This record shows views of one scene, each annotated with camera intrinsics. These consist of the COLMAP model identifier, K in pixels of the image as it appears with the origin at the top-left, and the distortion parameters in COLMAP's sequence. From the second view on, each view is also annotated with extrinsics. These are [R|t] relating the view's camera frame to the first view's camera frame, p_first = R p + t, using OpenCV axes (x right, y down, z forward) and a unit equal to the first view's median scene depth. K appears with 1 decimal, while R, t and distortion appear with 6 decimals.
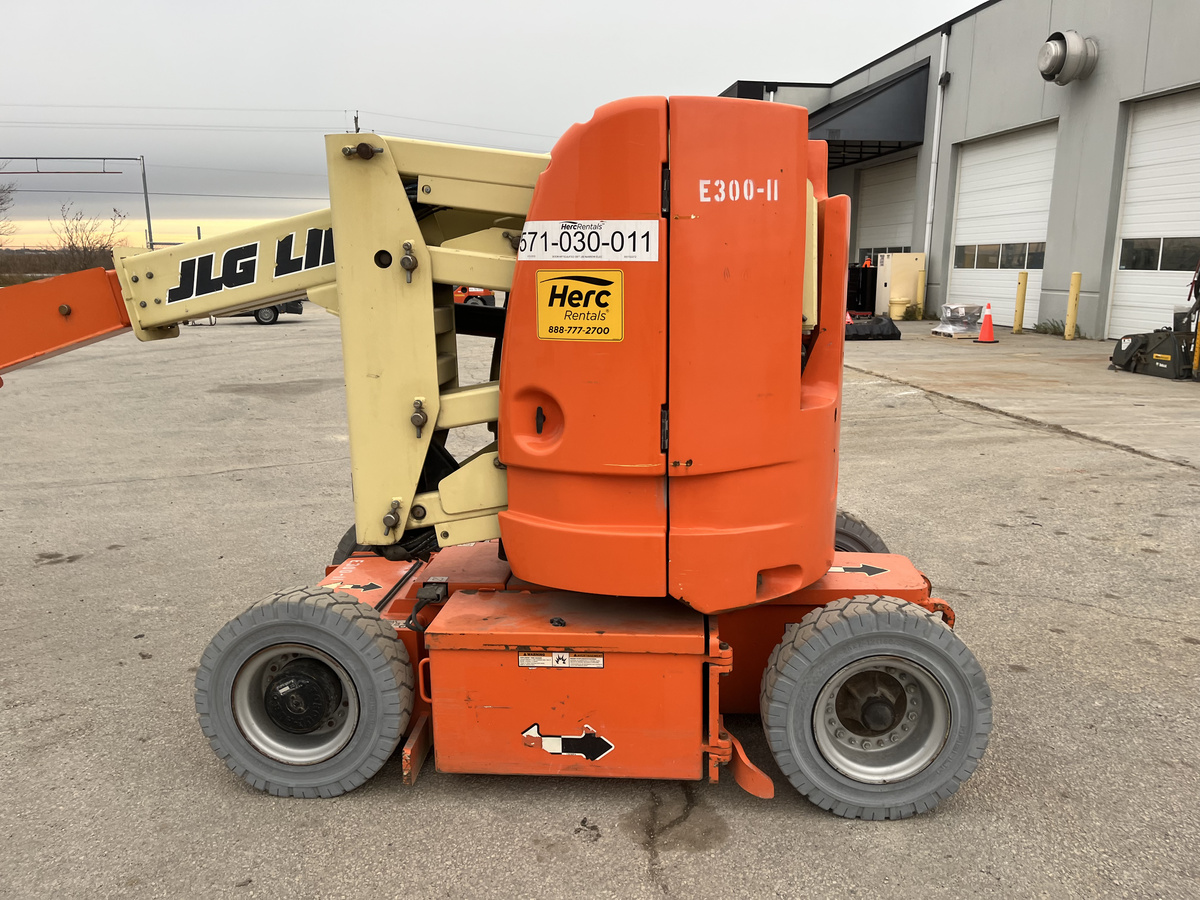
lens RADIAL K [[899.7, 0, 608.7], [0, 899.7, 452.1], [0, 0, 1]] dist [0.074288, -0.104189]
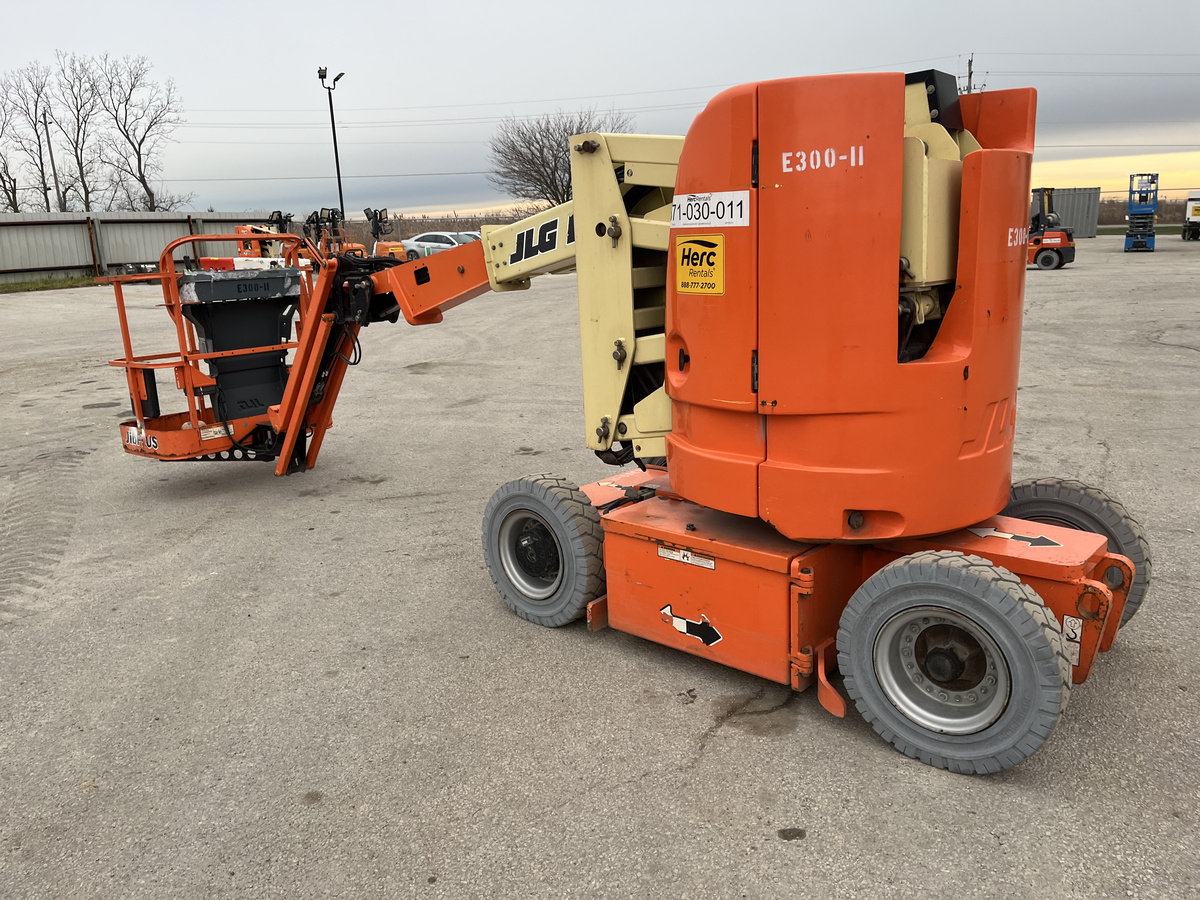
lens RADIAL K [[899.7, 0, 608.7], [0, 899.7, 452.1], [0, 0, 1]] dist [0.074288, -0.104189]
pose [[0.802943, 0.117453, -0.584369, 0.561819], [-0.089206, 0.993031, 0.077019, 0.004025], [0.589343, -0.009712, 0.807825, -0.047406]]
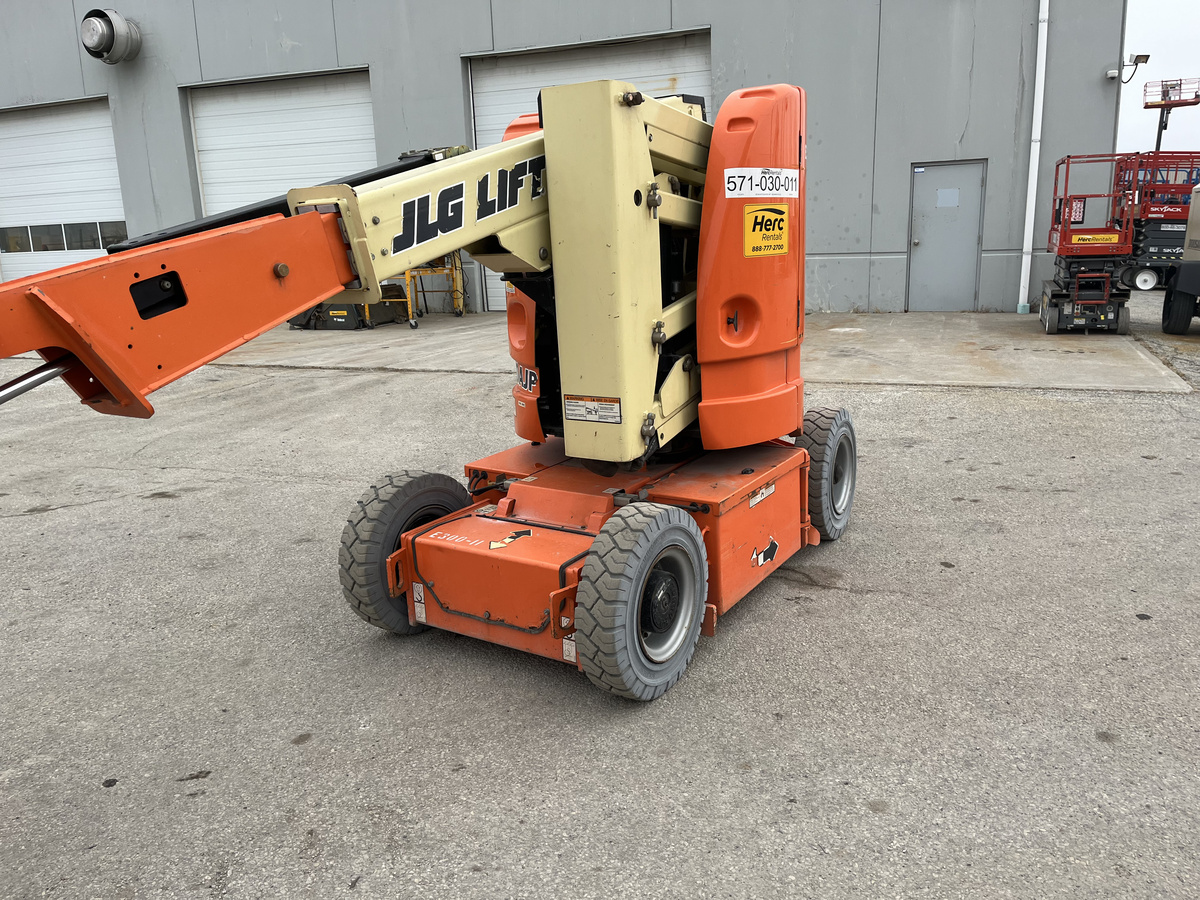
lens RADIAL K [[899.7, 0, 608.7], [0, 899.7, 452.1], [0, 0, 1]] dist [0.074288, -0.104189]
pose [[0.475378, -0.225553, 0.850377, -1.312687], [0.212884, 0.967344, 0.137570, -0.069505], [-0.853637, 0.115634, 0.507871, 0.497721]]
